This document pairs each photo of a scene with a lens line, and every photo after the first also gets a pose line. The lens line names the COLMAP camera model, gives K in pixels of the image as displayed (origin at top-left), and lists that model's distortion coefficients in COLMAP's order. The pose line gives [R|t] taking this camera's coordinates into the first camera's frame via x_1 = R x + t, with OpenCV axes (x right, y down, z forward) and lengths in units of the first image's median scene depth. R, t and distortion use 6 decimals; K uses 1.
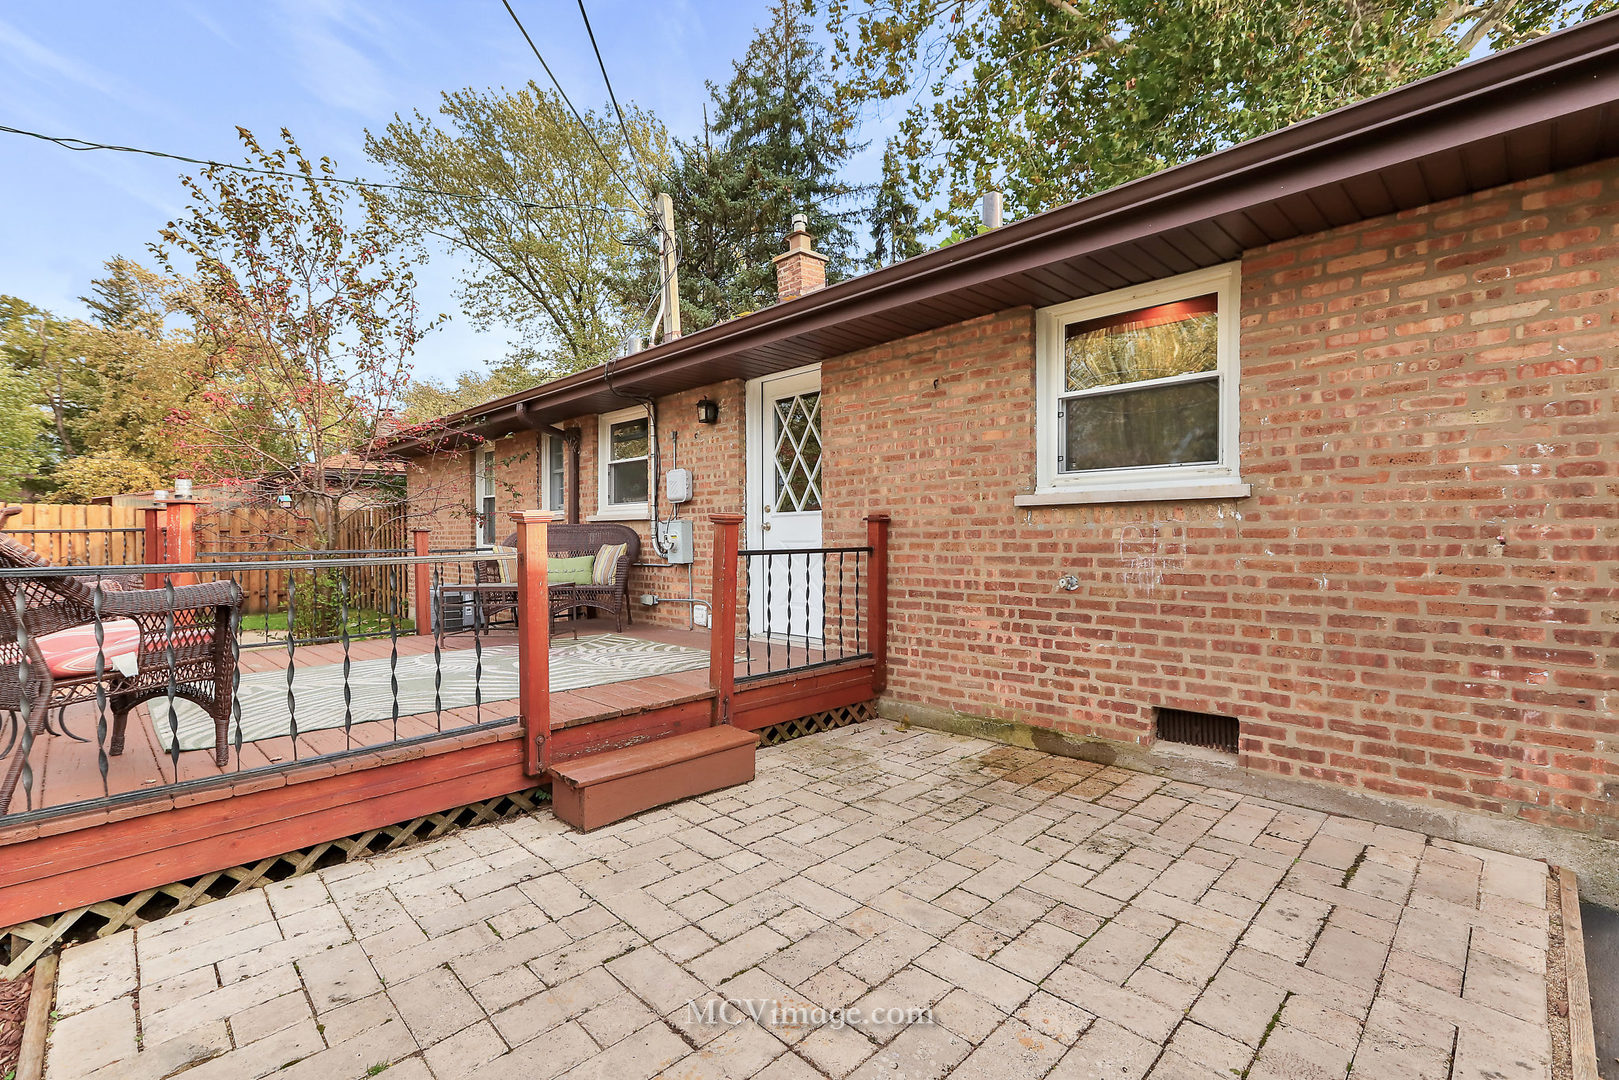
lens RADIAL K [[730.9, 0, 805.9], [0, 730.9, 540.2], [0, 0, 1]] dist [0.014380, 0.000421]
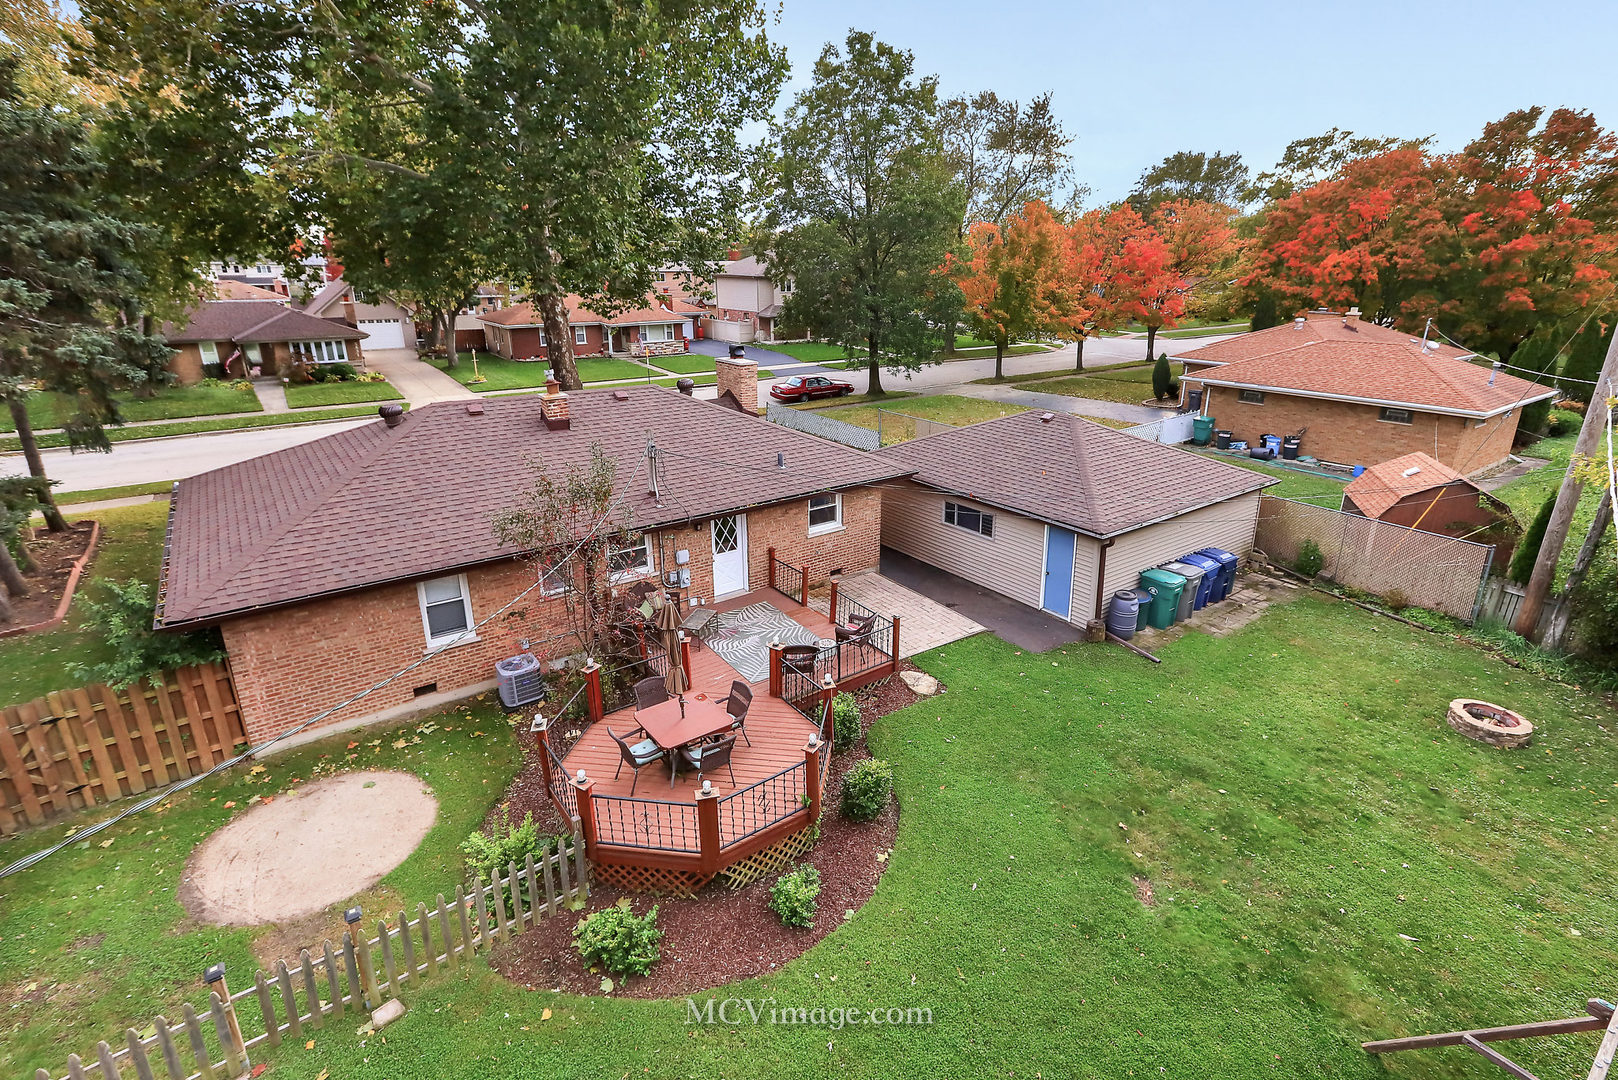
lens RADIAL K [[778.6, 0, 834.4], [0, 778.6, 537.1], [0, 0, 1]] dist [0.000266, 0.000041]
pose [[0.136335, -0.327472, 0.934973, -4.077113], [-0.000678, 0.943754, 0.330647, -1.615241], [-0.990663, -0.045713, 0.128445, 0.290494]]
